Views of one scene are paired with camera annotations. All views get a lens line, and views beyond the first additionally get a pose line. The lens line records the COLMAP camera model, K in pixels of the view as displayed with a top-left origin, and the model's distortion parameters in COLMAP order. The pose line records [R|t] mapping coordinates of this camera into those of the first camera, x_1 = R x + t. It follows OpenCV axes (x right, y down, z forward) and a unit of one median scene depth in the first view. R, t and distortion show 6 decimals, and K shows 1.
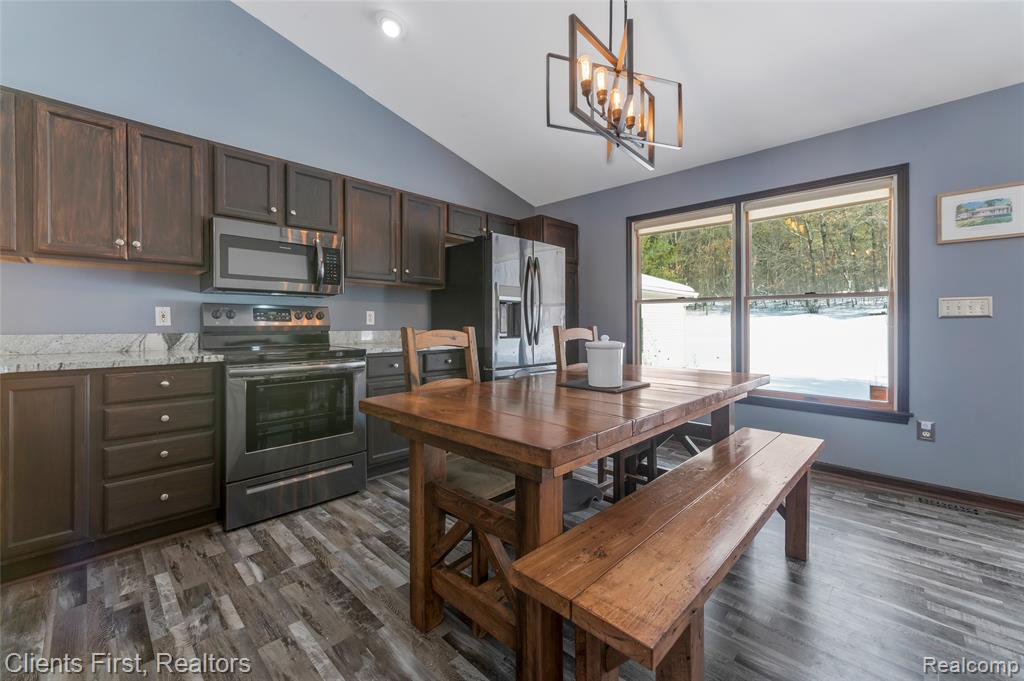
lens RADIAL K [[411.7, 0, 530.9], [0, 411.7, 319.2], [0, 0, 1]] dist [0.001208, 0.001955]
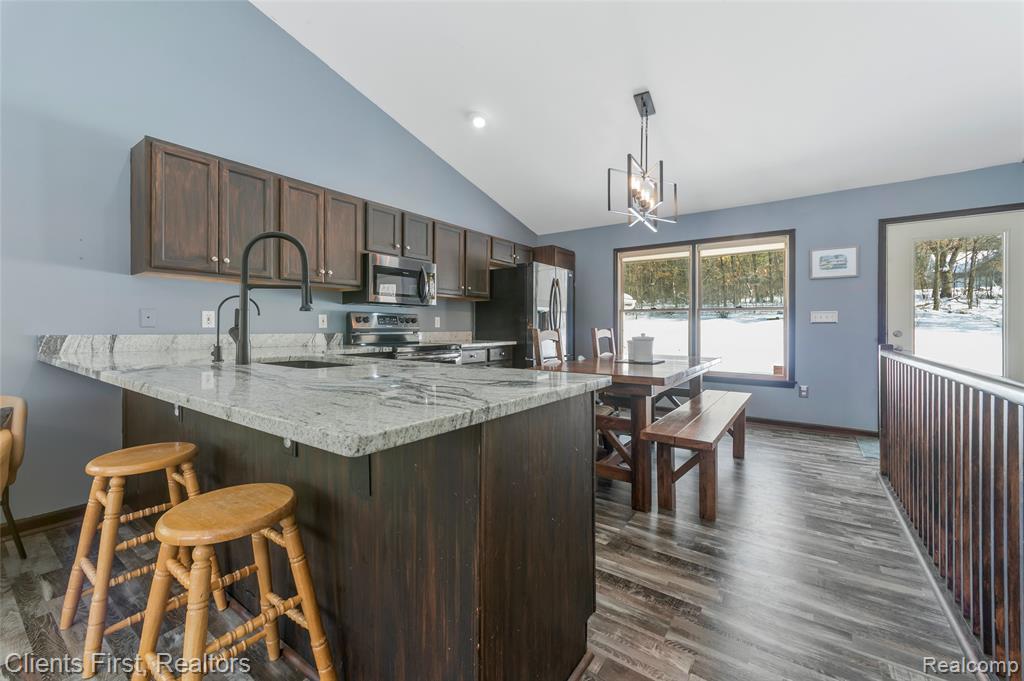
lens RADIAL K [[411.7, 0, 521.0], [0, 411.7, 325.3], [0, 0, 1]] dist [0.001208, 0.001955]
pose [[0.988337, 0.000123, 0.152284, -0.388209], [-0.001096, 0.999980, 0.006300, -0.002886], [-0.152280, -0.006394, 0.988317, -0.428642]]
